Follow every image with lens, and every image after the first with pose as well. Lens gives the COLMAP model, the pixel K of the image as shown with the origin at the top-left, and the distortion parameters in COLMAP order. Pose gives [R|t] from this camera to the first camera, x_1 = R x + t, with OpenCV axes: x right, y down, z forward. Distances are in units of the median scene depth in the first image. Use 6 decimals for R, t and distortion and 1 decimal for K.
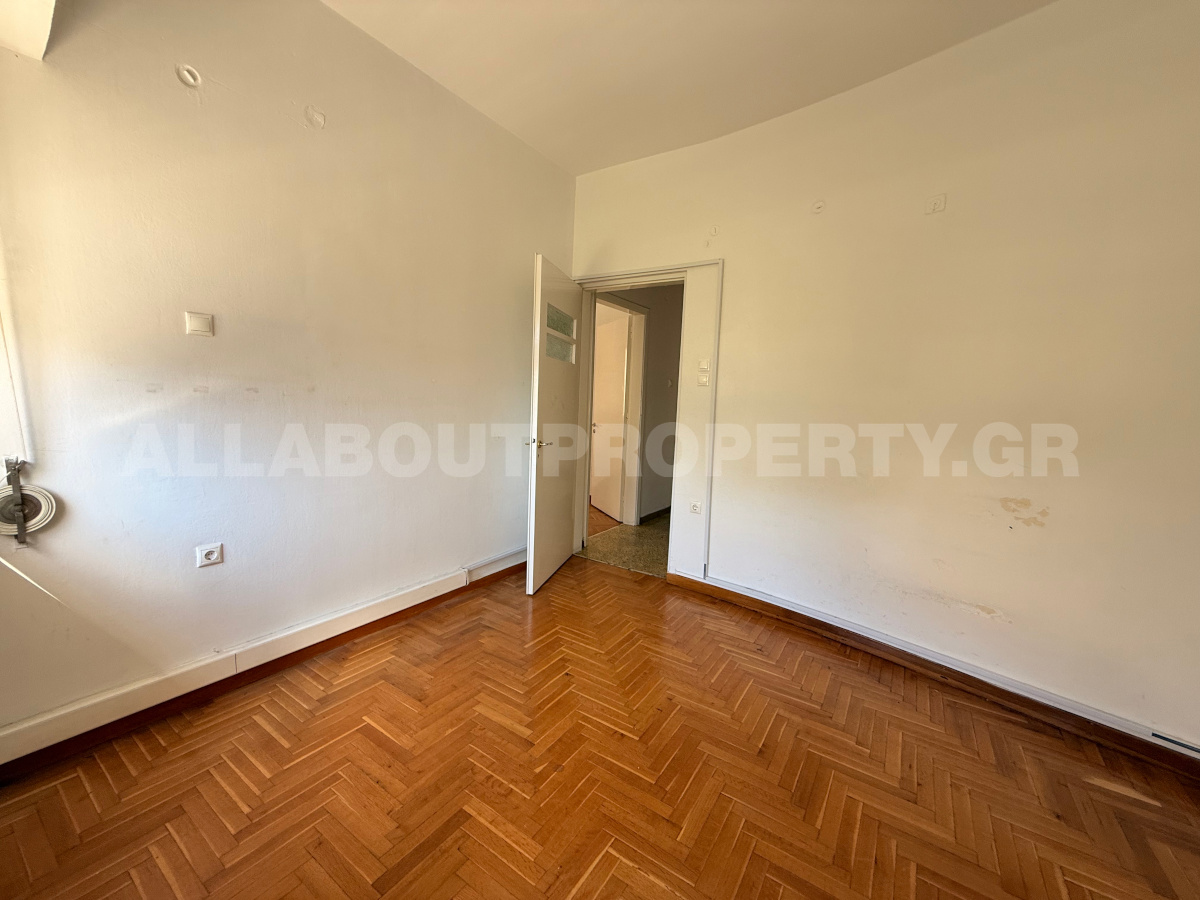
lens RADIAL K [[477.6, 0, 600.0], [0, 477.6, 450.0], [0, 0, 1]] dist [0.001291, -0.000194]
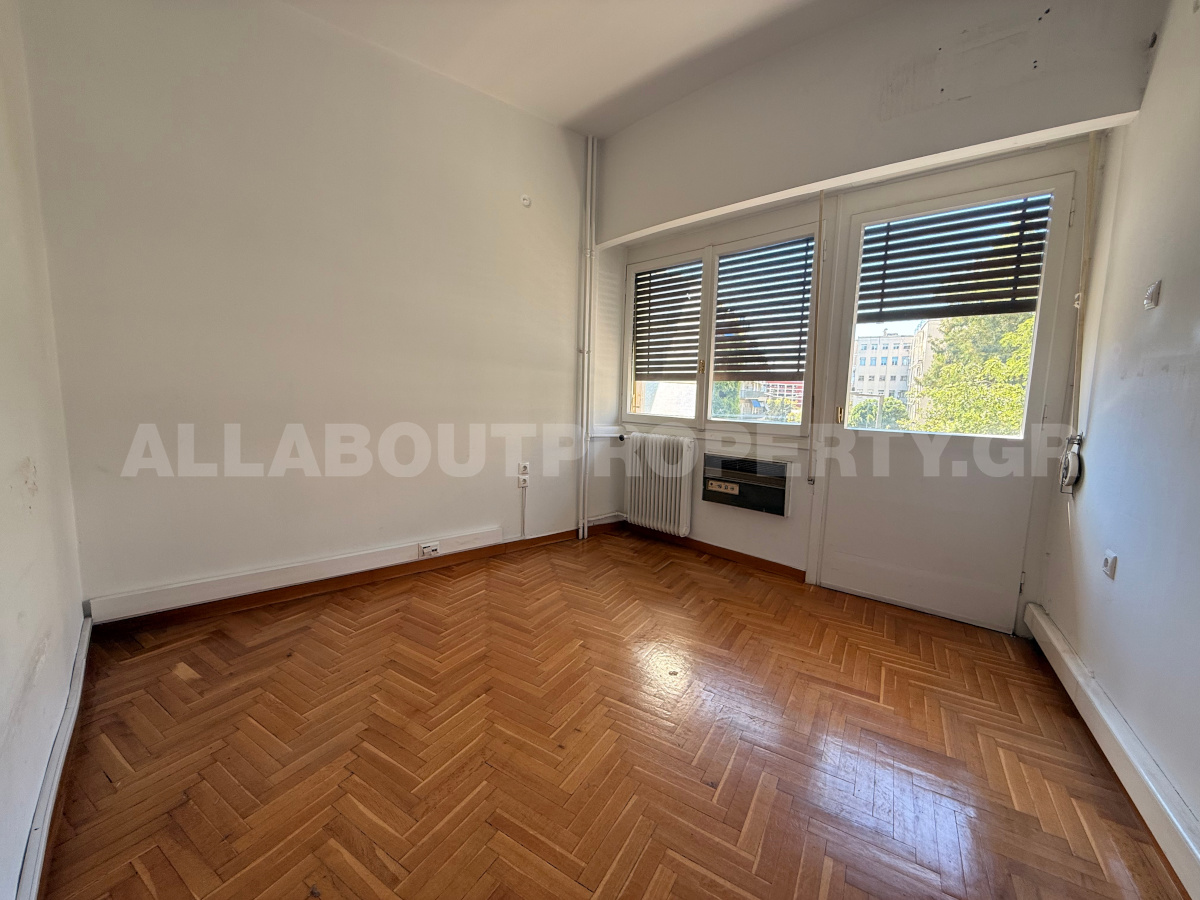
lens RADIAL K [[477.6, 0, 600.0], [0, 477.6, 450.0], [0, 0, 1]] dist [0.001291, -0.000194]
pose [[-0.997106, -0.058780, -0.048214, 0.174225], [-0.068160, 0.972089, 0.224491, -0.122454], [0.033673, 0.227128, -0.973283, 1.913138]]
